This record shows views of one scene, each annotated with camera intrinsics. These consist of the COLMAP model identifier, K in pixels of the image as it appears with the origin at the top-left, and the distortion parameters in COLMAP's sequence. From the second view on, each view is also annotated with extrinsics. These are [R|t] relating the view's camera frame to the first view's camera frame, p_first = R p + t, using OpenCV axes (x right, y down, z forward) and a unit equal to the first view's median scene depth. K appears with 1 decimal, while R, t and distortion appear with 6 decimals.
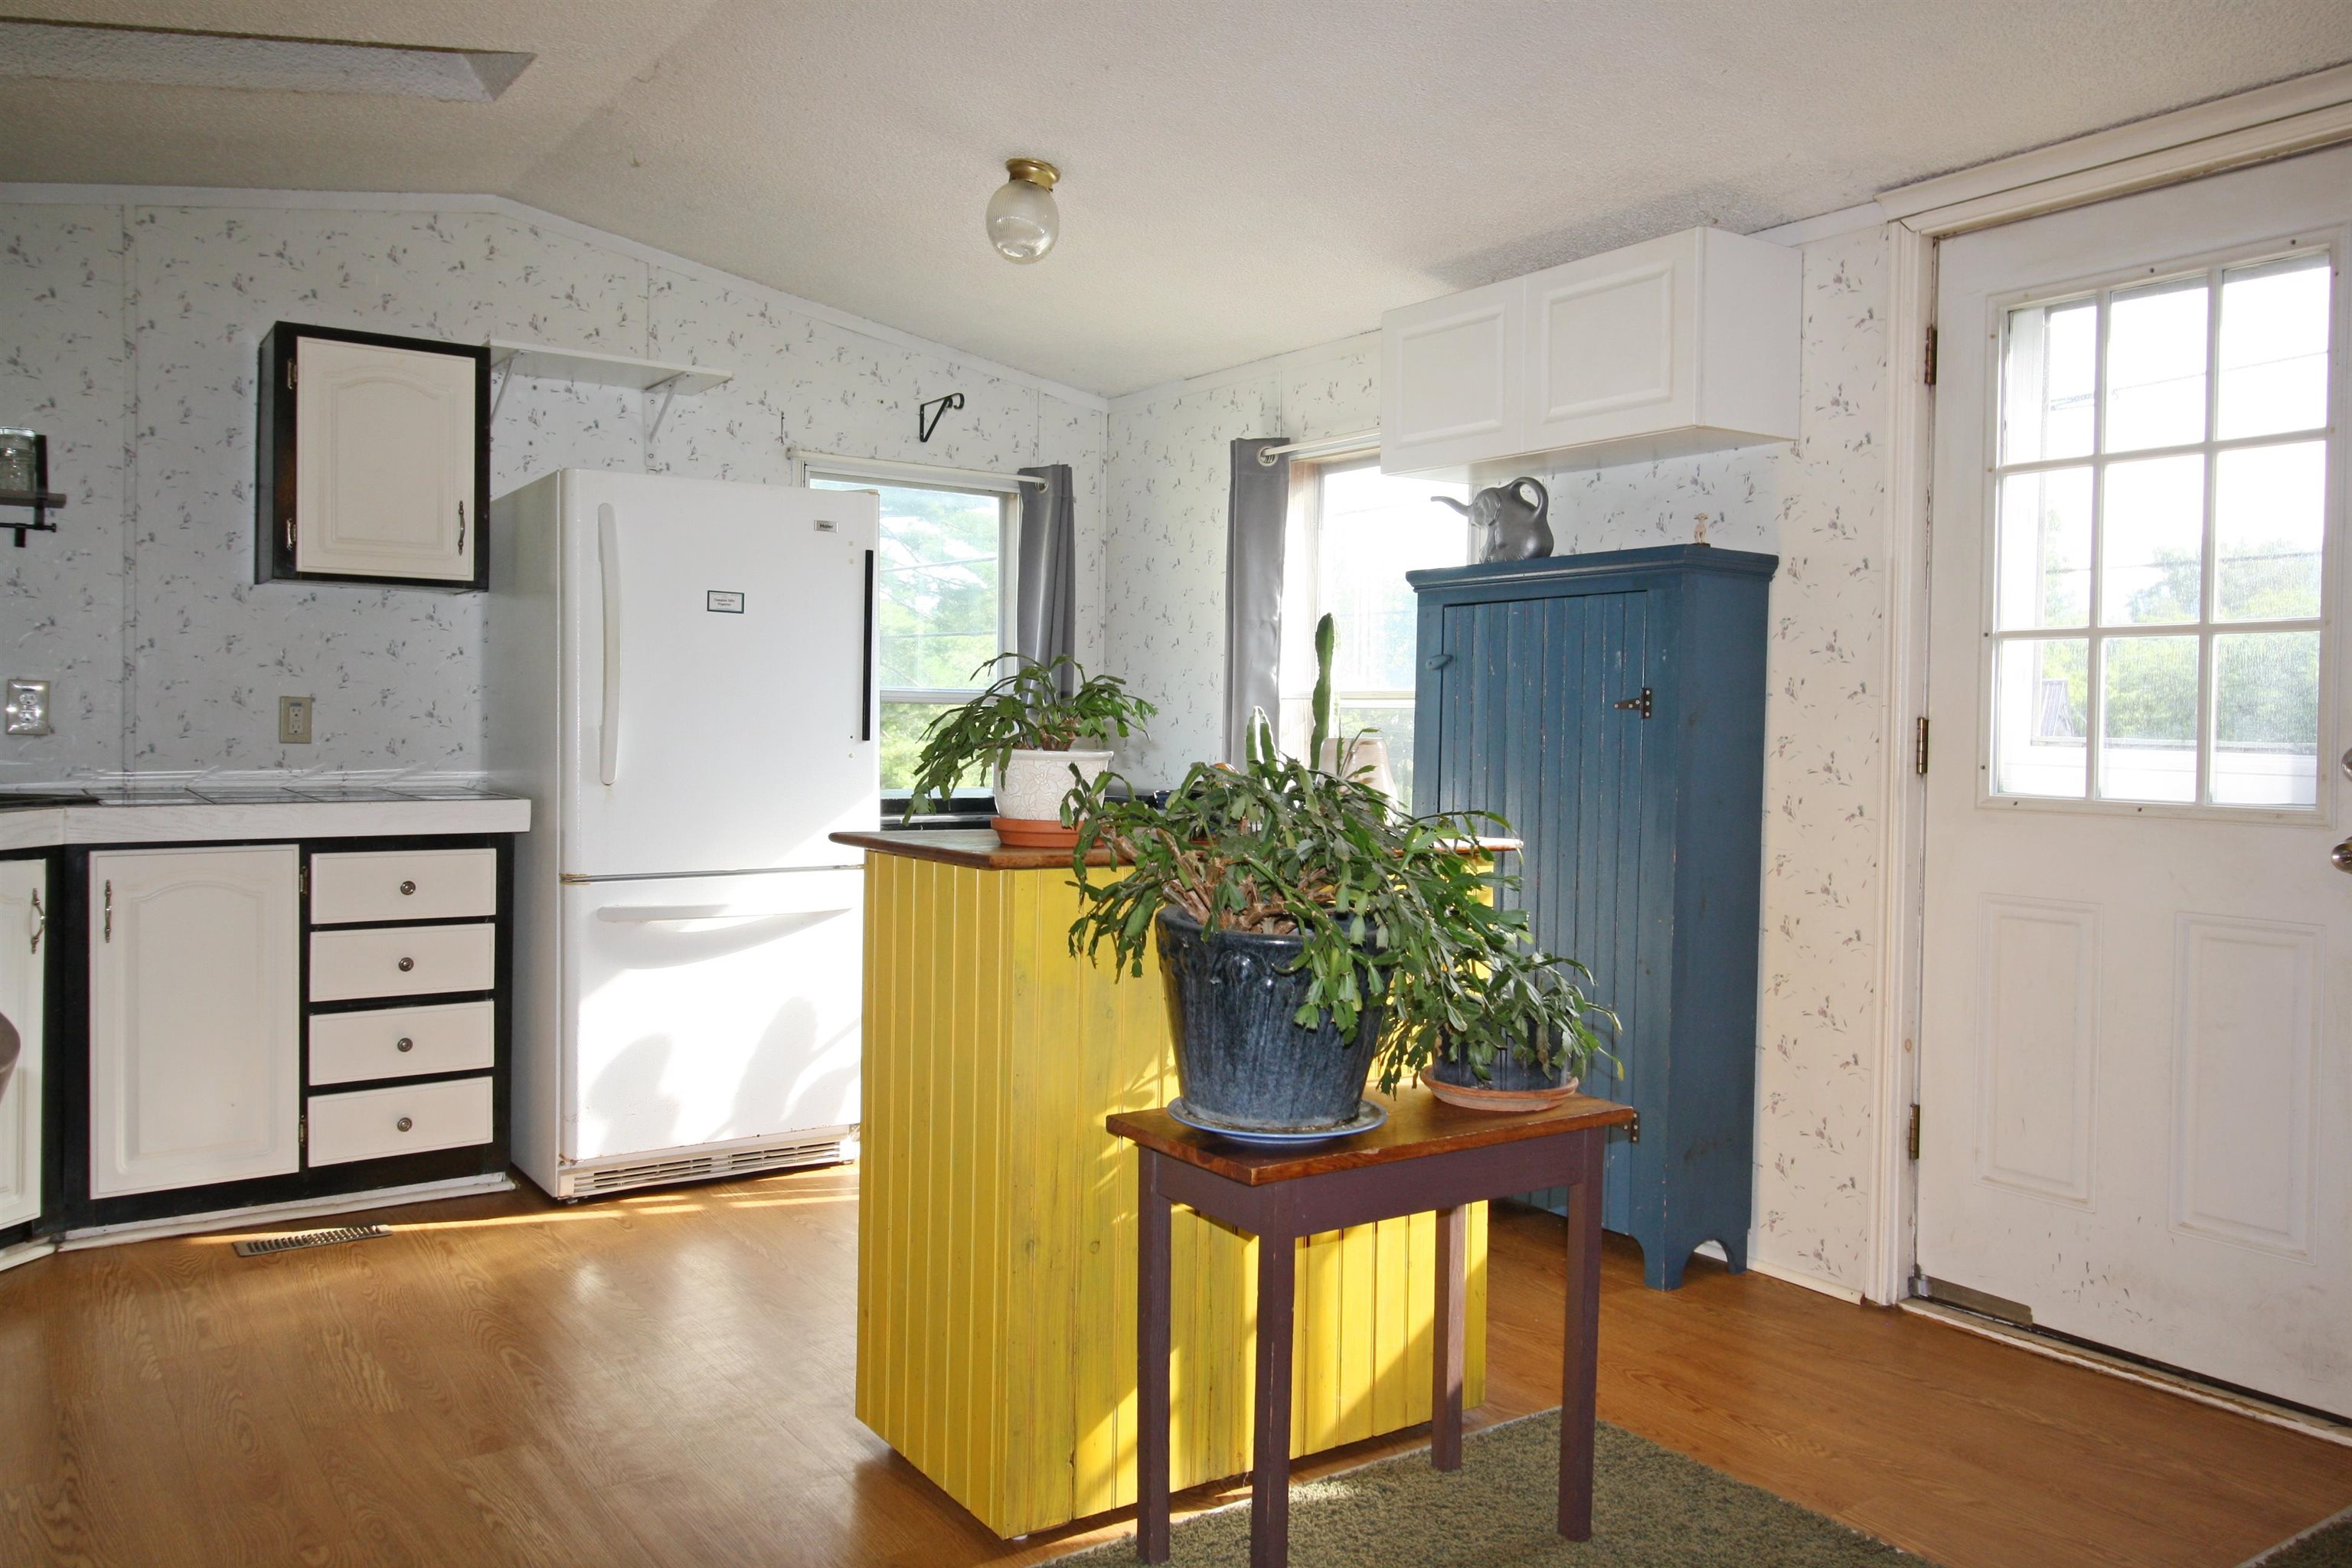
lens RADIAL K [[1757.8, 0, 1177.3], [0, 1757.8, 772.4], [0, 0, 1]] dist [0.011384, 0.000556]
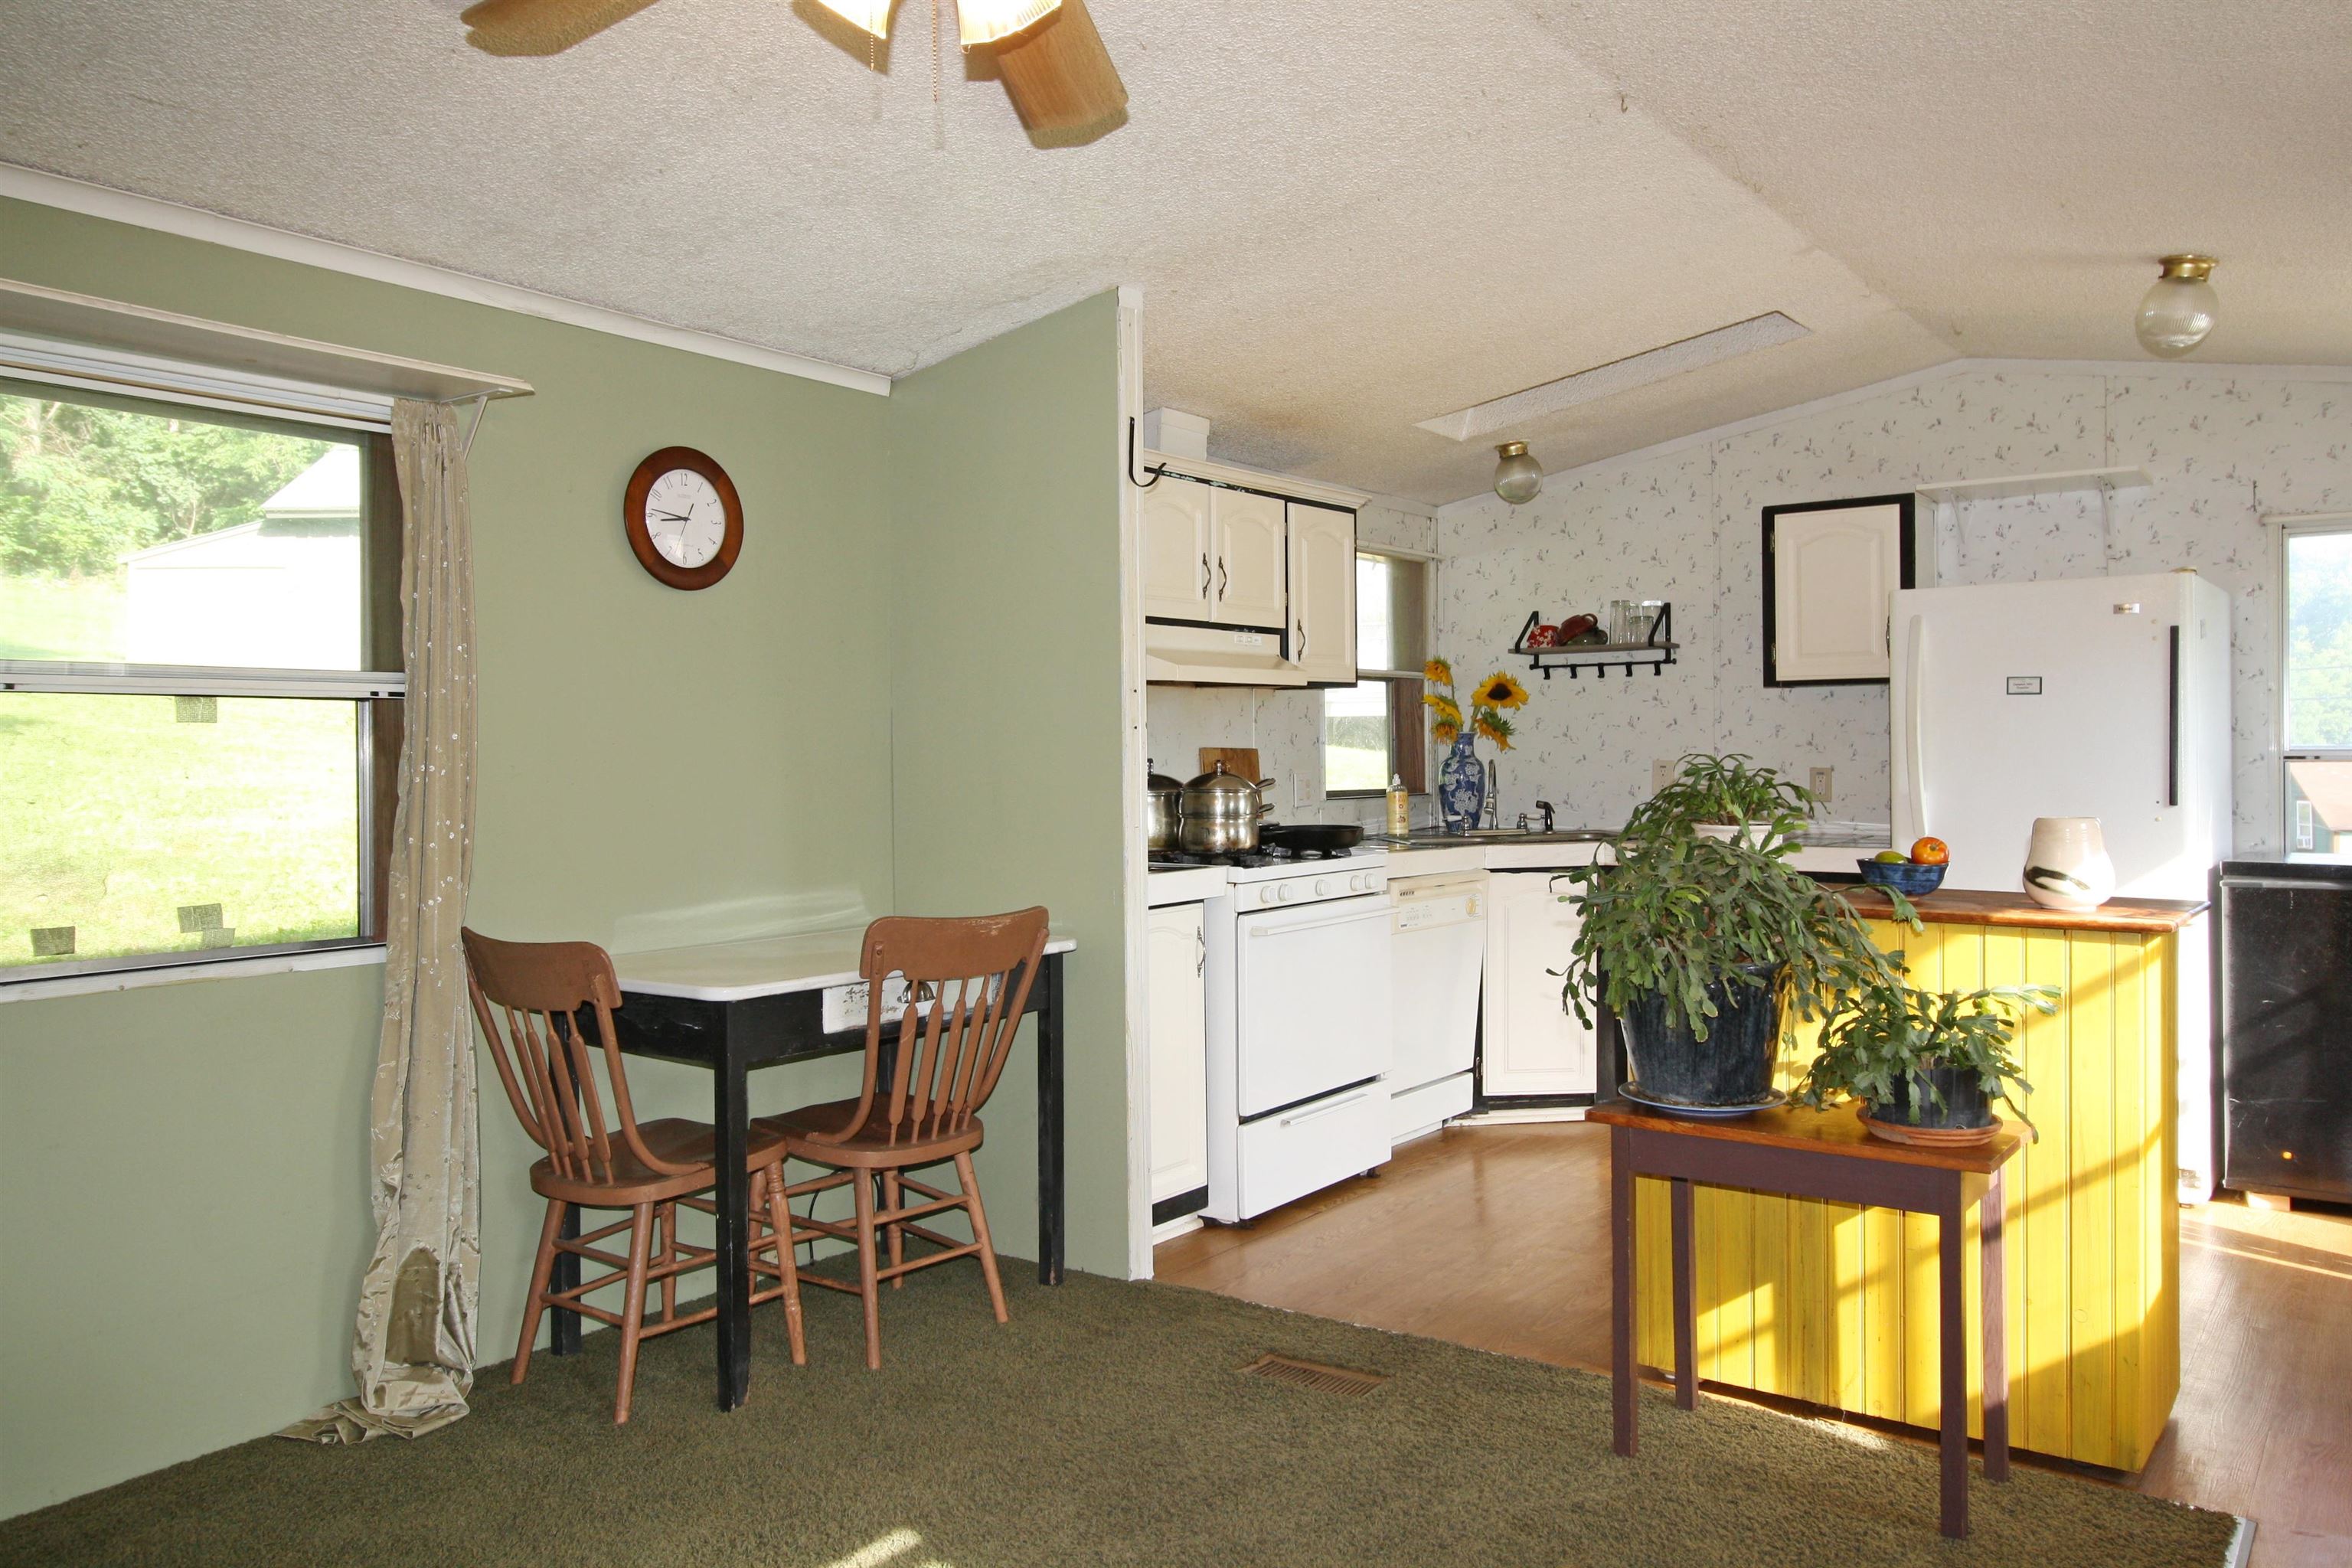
lens RADIAL K [[1757.8, 0, 1173.8], [0, 1757.8, 779.0], [0, 0, 1]] dist [0.011384, 0.000556]
pose [[0.315609, -0.002275, -0.948887, 0.658406], [-0.014957, 0.999861, -0.007372, -0.017291], [0.948772, 0.016519, 0.315531, 0.098497]]
